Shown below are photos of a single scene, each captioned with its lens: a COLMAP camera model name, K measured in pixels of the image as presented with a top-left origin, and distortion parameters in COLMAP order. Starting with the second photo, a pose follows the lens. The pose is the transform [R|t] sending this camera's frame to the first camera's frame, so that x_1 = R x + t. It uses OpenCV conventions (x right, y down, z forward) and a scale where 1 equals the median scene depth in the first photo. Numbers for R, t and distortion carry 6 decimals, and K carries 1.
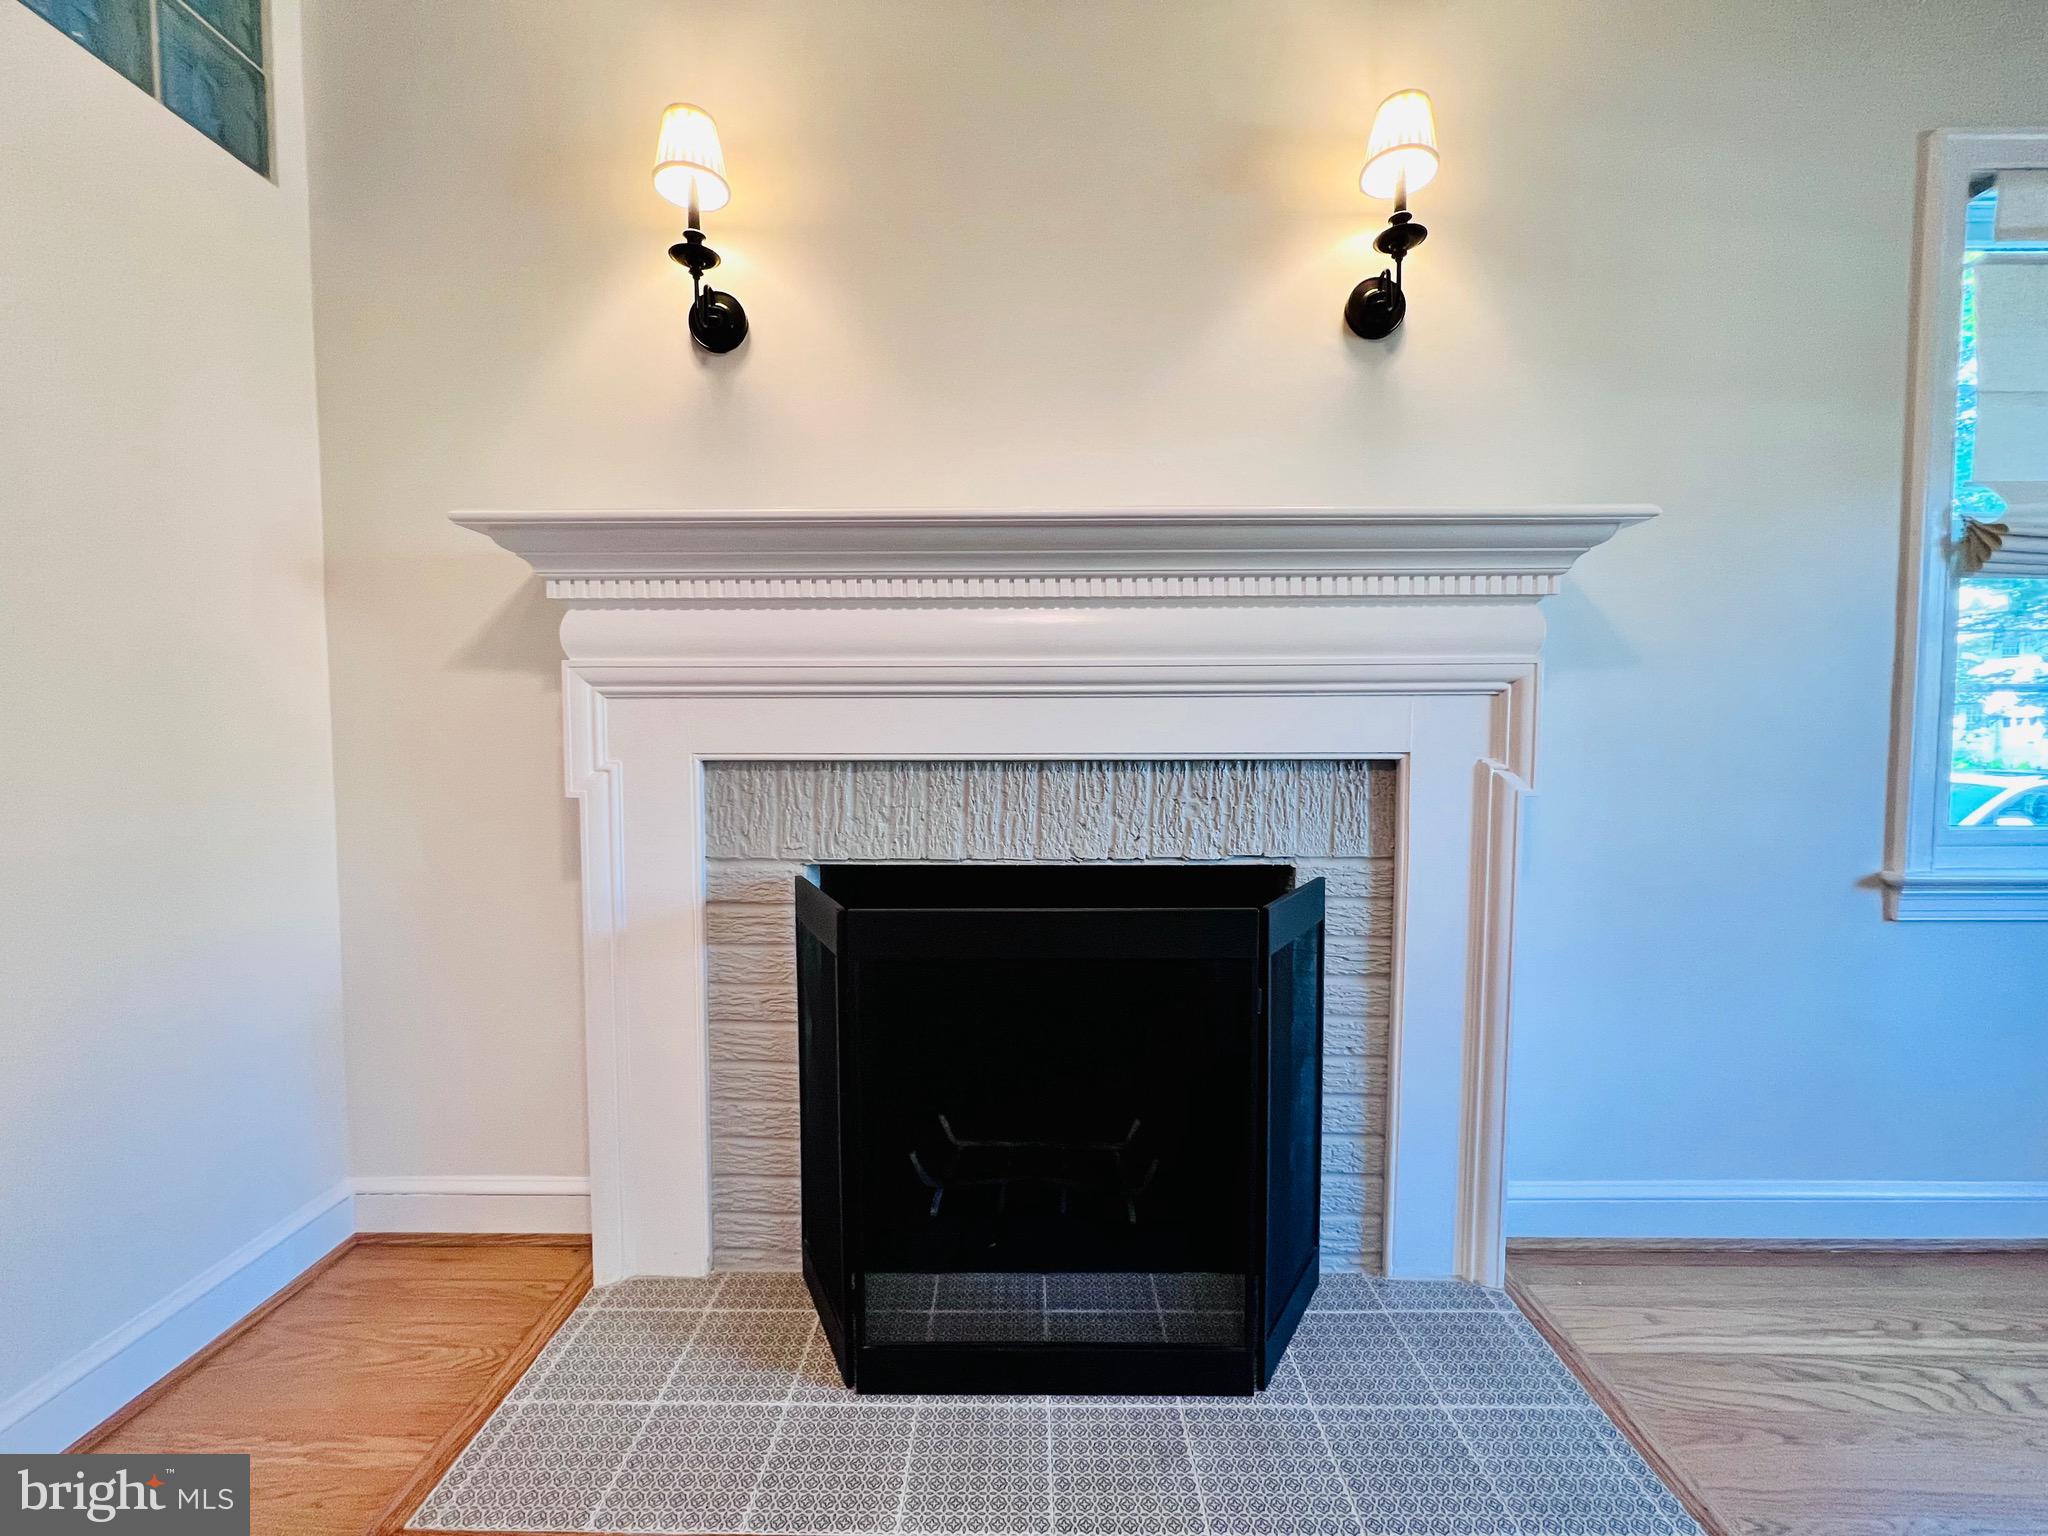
lens RADIAL K [[828.6, 0, 1020.8], [0, 828.6, 770.6], [0, 0, 1]] dist [-0.003085, 0.000444]
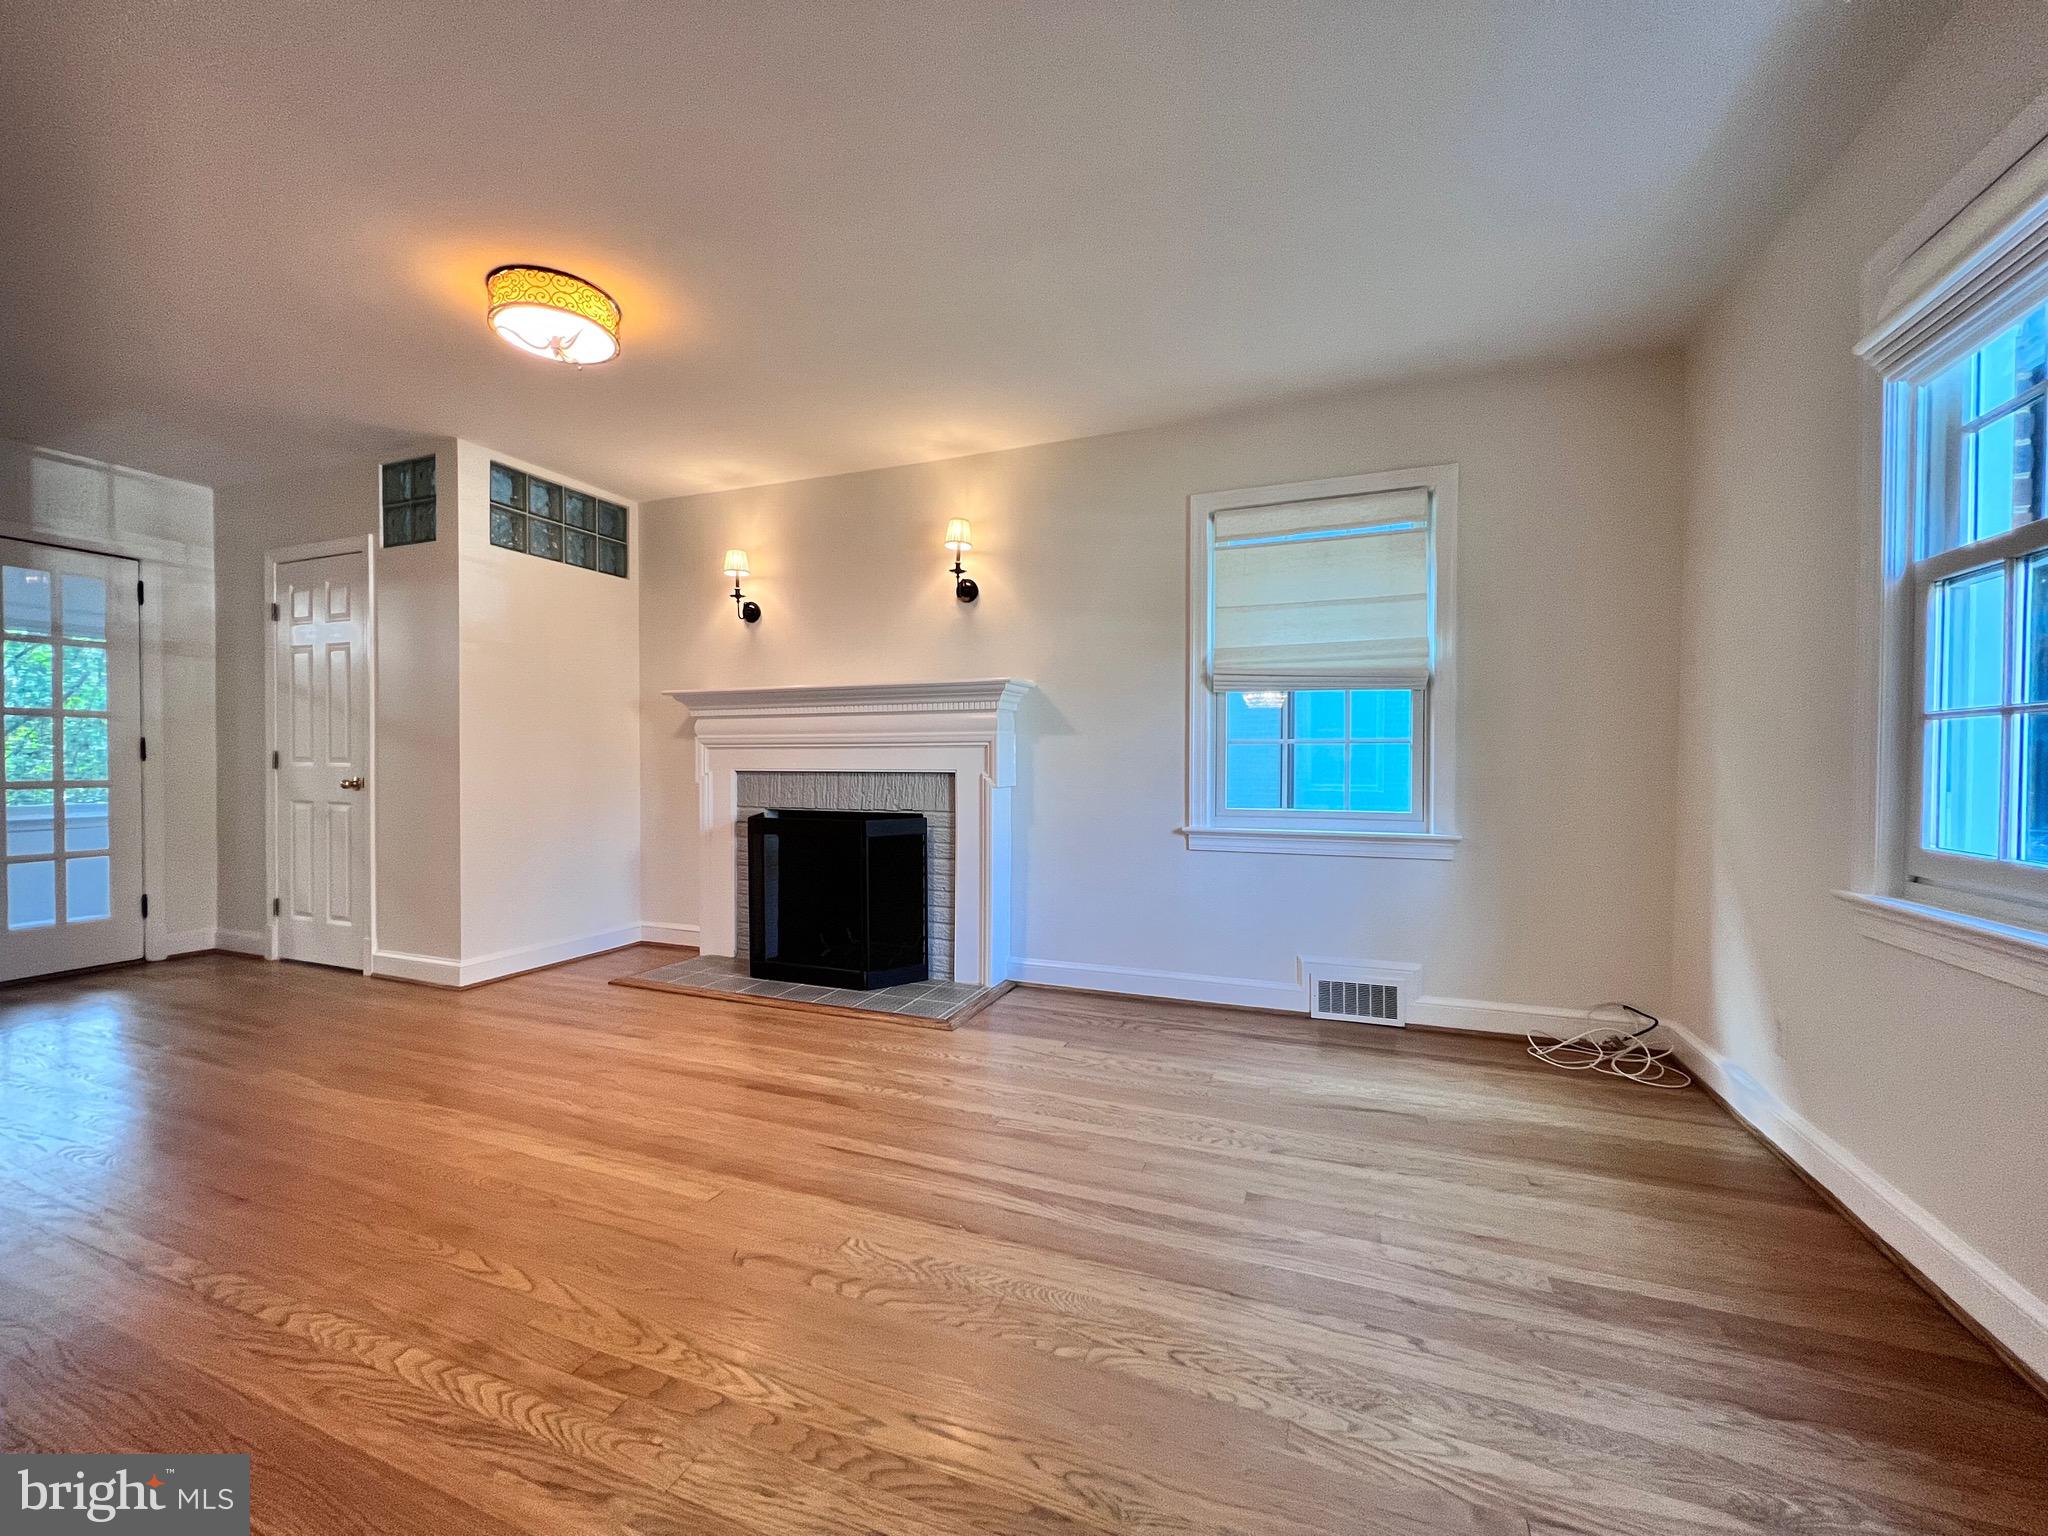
lens RADIAL K [[826.6, 0, 1027.4], [0, 826.6, 768.8], [0, 0, 1]] dist [0.001139, 0.000042]
pose [[0.931496, 0.006825, -0.363687, 1.566361], [-0.020590, 0.999210, -0.033987, 0.056305], [0.363168, 0.039147, 0.930901, -1.267604]]
